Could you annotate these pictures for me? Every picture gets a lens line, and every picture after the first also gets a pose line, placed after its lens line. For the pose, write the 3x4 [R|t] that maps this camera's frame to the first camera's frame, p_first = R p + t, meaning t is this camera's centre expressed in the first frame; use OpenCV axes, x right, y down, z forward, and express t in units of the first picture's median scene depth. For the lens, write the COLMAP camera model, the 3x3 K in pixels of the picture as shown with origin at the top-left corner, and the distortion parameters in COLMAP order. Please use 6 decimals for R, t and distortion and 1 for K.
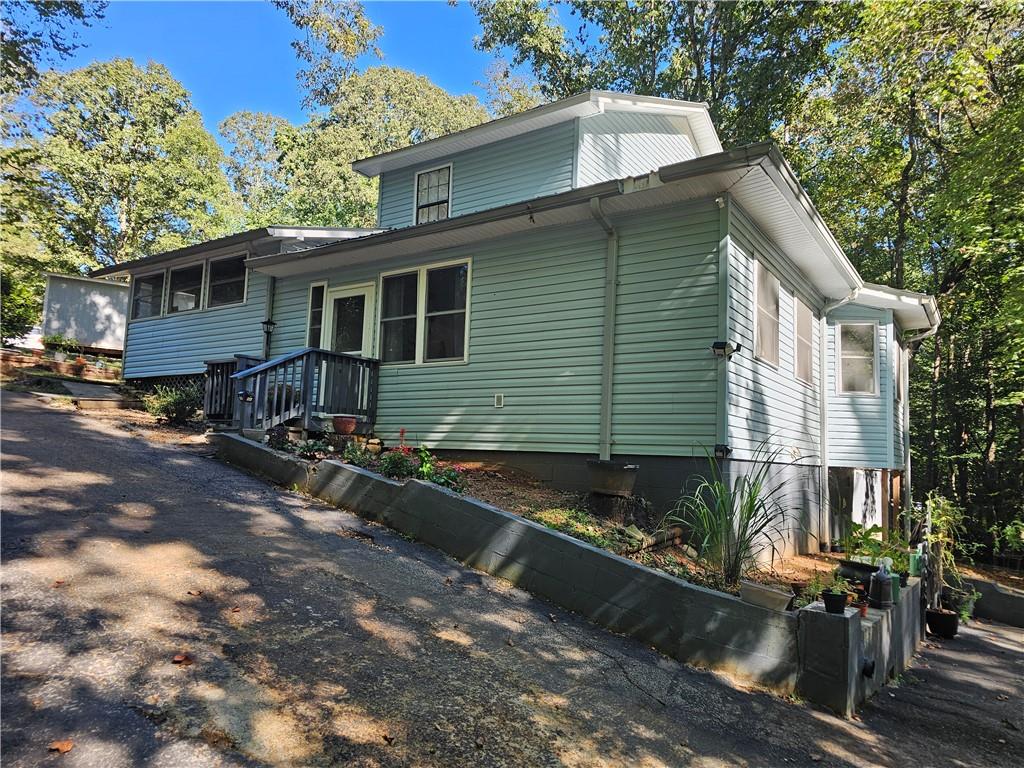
lens RADIAL K [[696.2, 0, 506.5], [0, 696.2, 386.8], [0, 0, 1]] dist [0.041026, -0.046021]
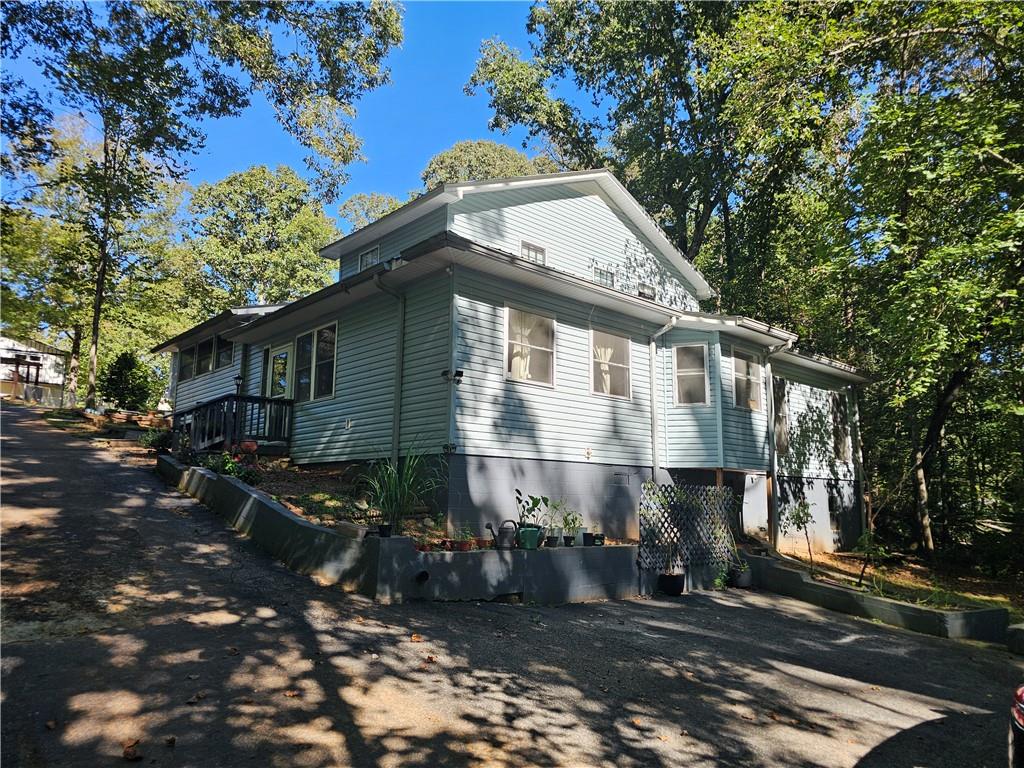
lens RADIAL K [[696.2, 0, 517.4], [0, 696.2, 382.9], [0, 0, 1]] dist [0.041026, -0.046021]
pose [[0.975309, -0.064180, -0.211315, 0.356248], [0.049677, 0.996076, -0.073244, 0.033589], [0.215187, 0.060937, 0.974670, -0.153596]]
